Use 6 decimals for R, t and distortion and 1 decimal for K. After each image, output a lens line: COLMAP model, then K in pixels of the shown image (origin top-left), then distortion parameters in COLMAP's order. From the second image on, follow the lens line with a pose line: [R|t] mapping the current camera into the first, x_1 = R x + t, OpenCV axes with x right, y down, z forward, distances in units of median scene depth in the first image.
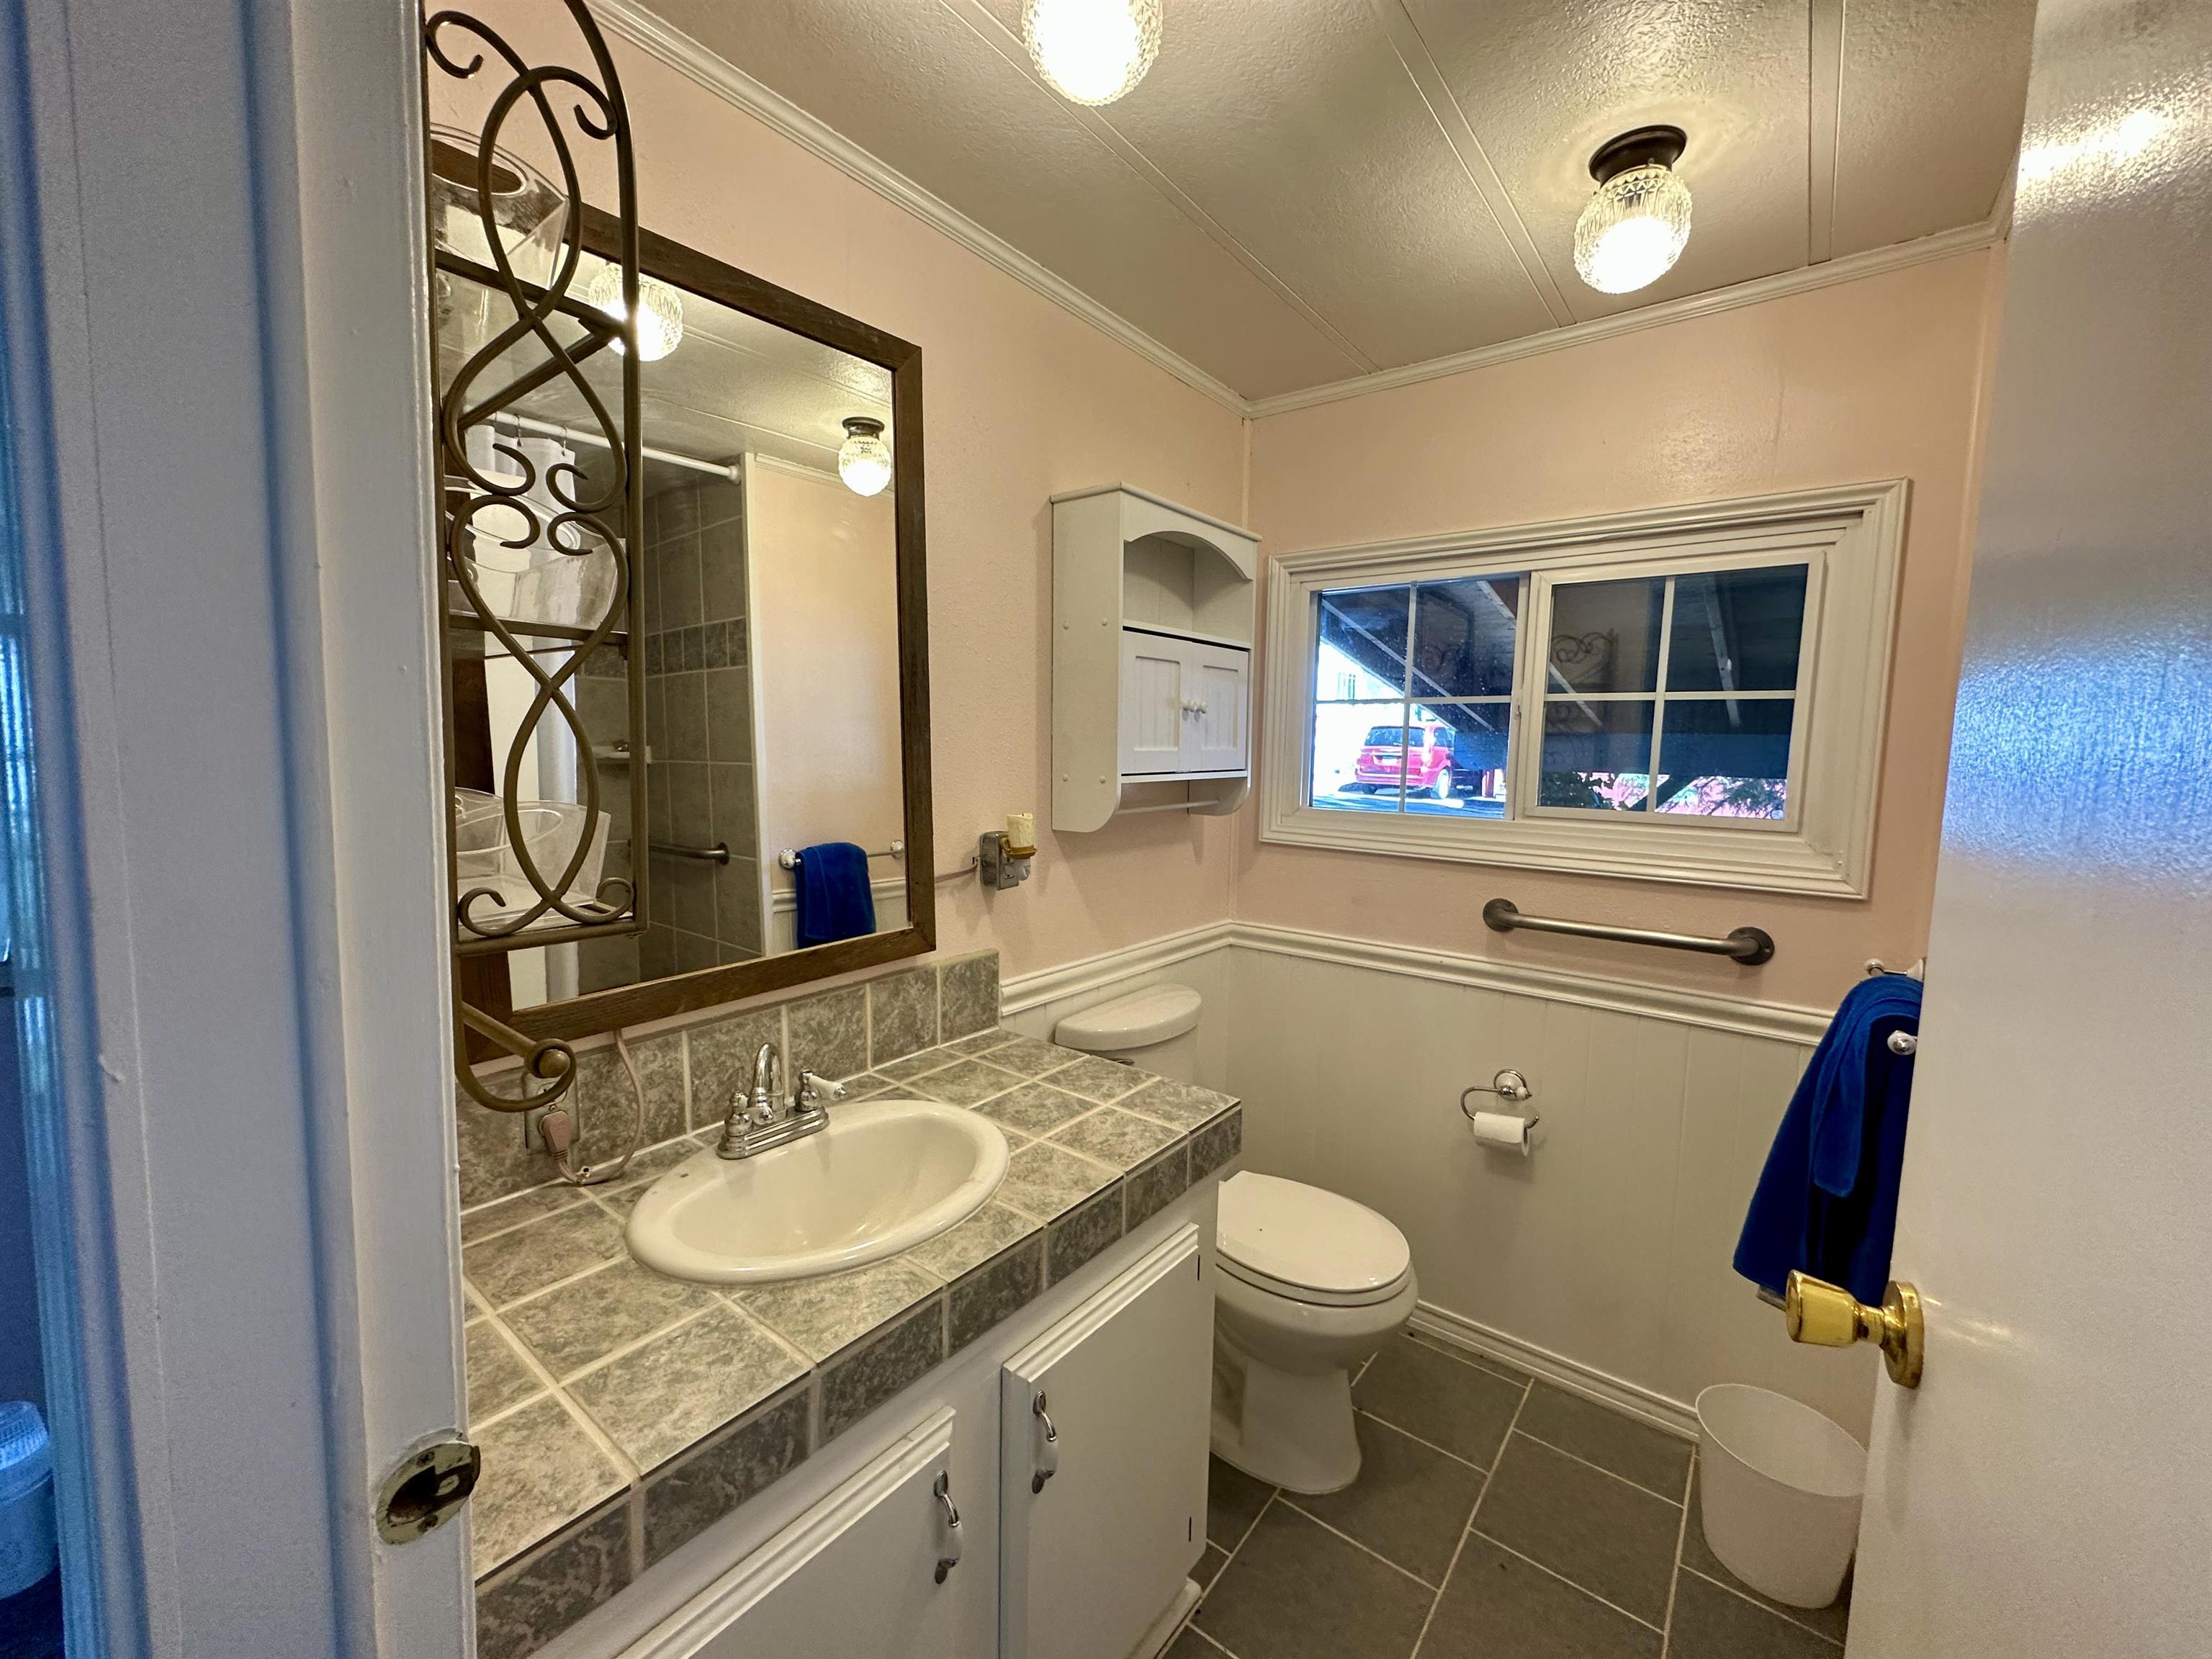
lens RADIAL K [[880.7, 0, 1106.0], [0, 880.7, 829.5], [0, 0, 1]] dist [-0.002444, 0.000295]
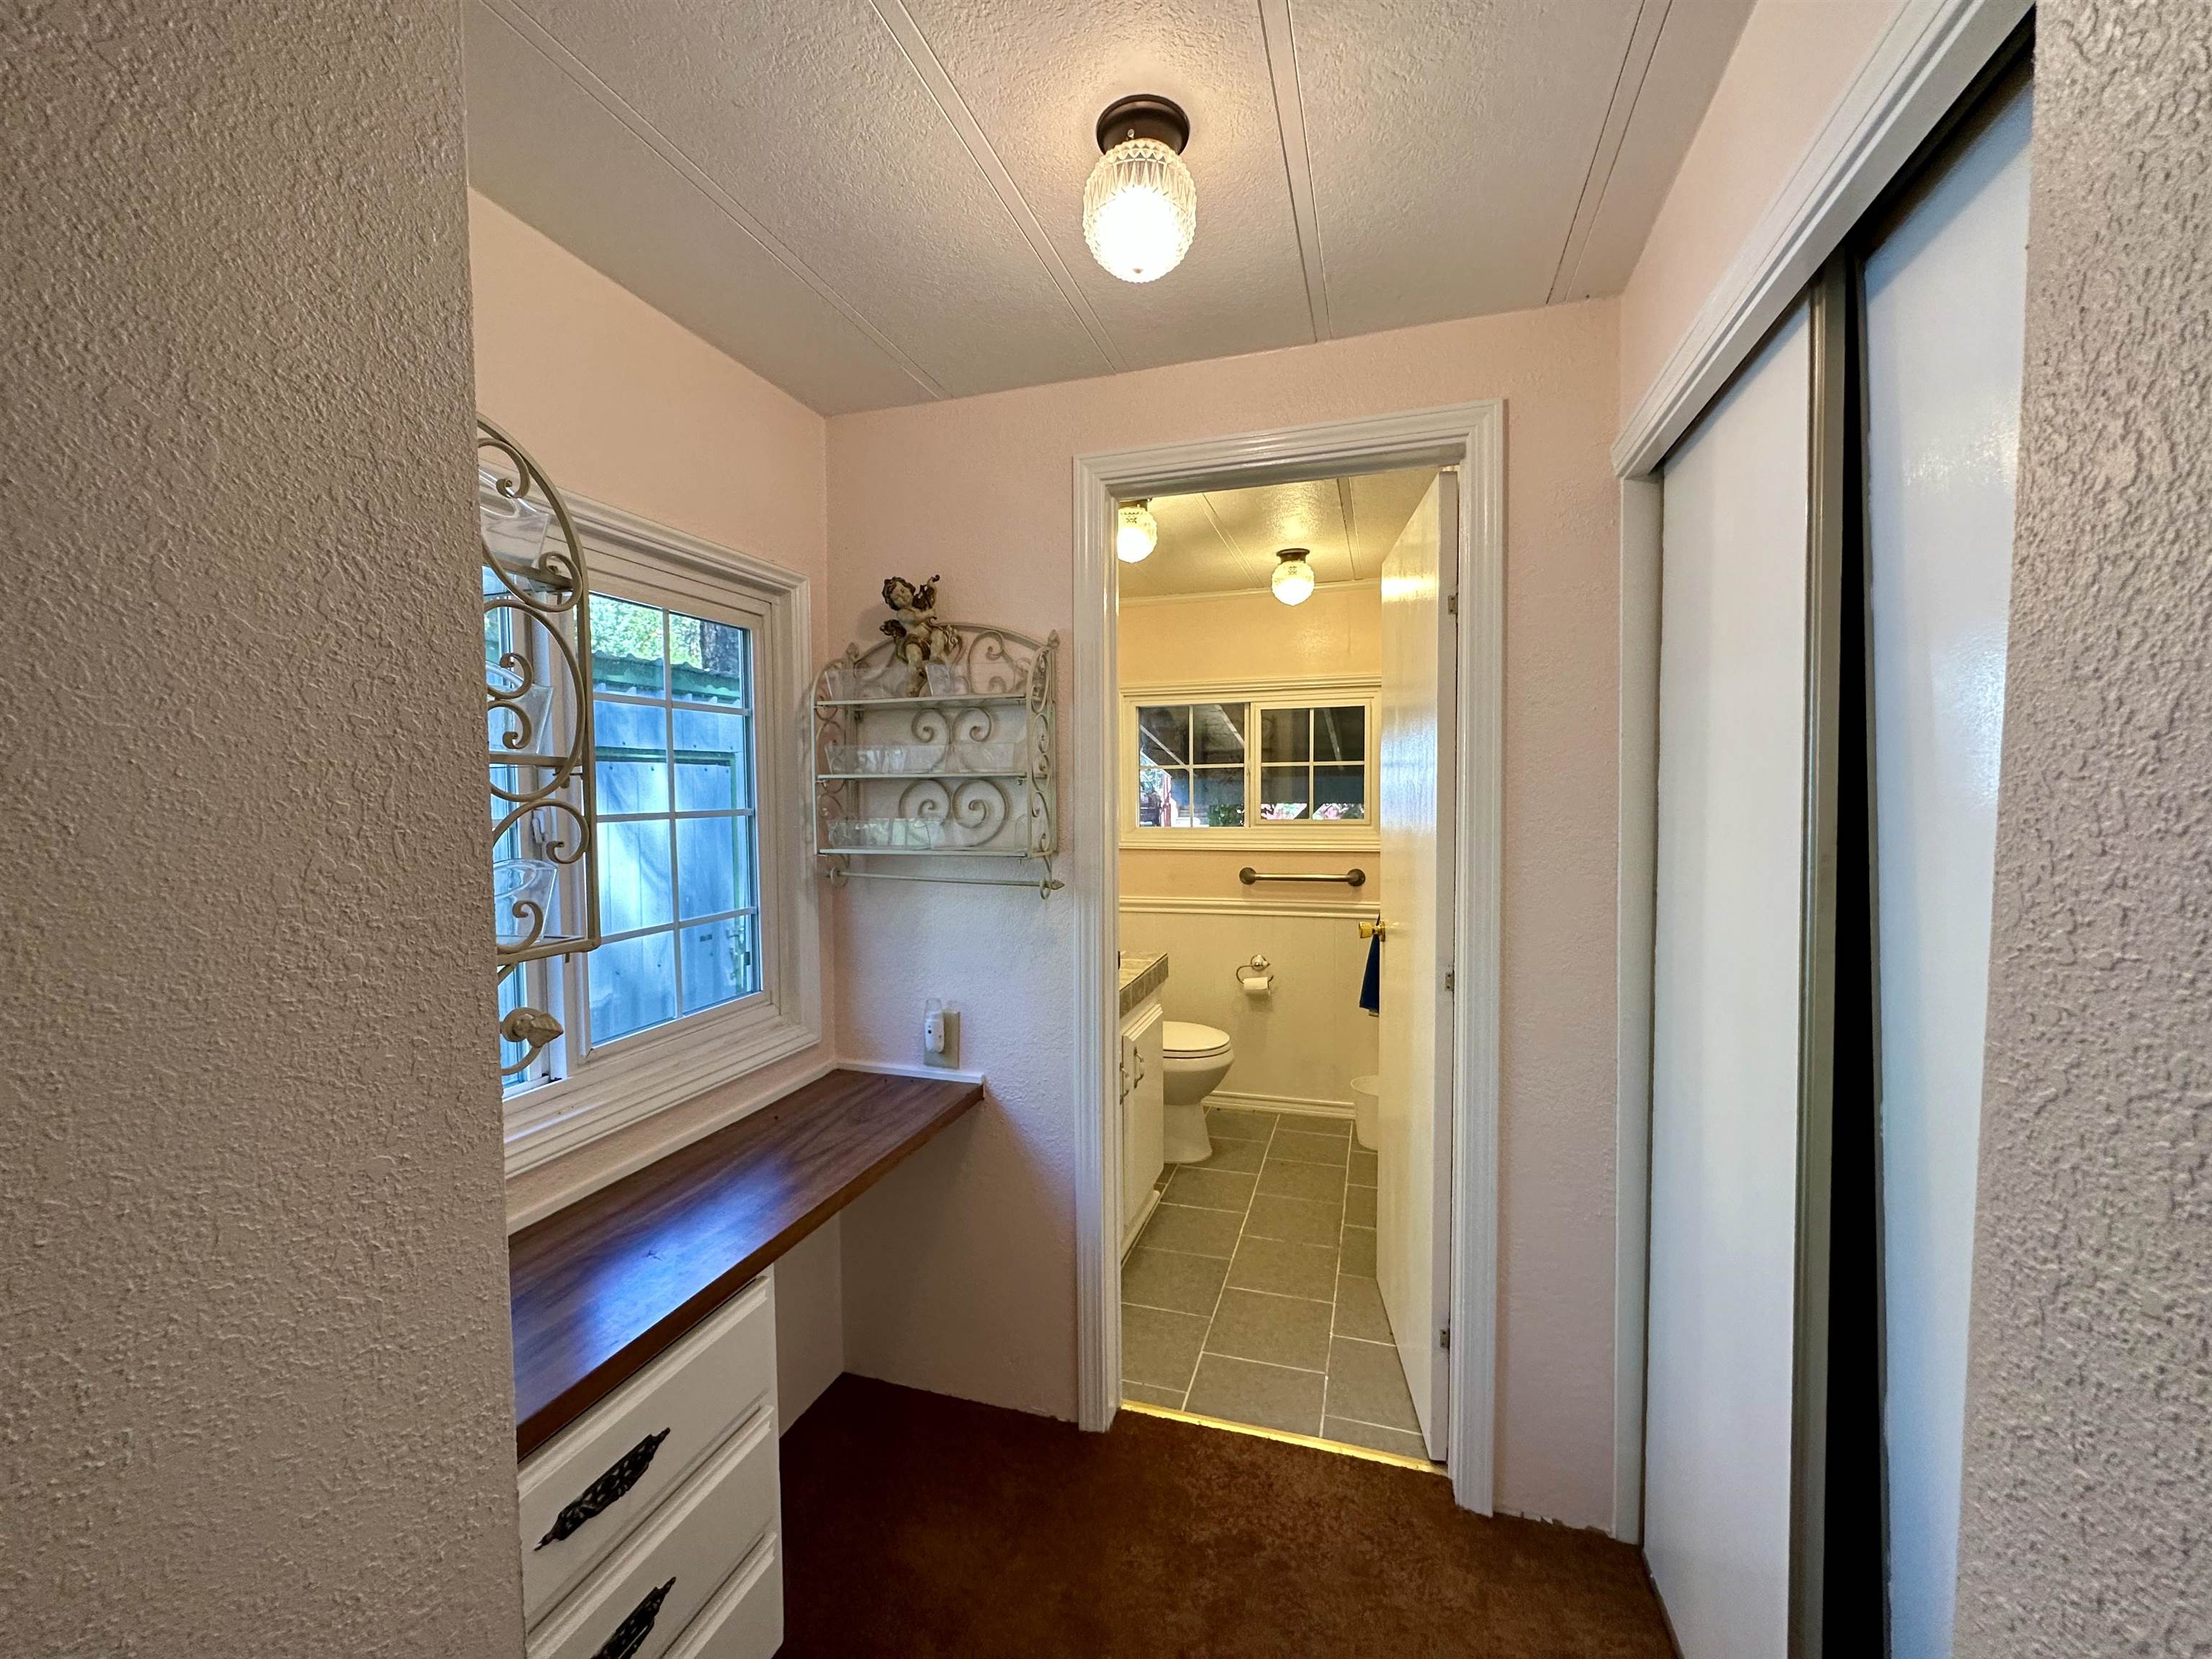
lens RADIAL K [[896.0, 0, 1106.0], [0, 896.0, 829.5], [0, 0, 1]] dist [-0.001432, -0.000447]
pose [[0.934783, -0.044326, 0.352443, -0.590797], [0.061813, 0.997344, -0.038513, 0.056801], [-0.349800, 0.057787, 0.935040, -0.820265]]
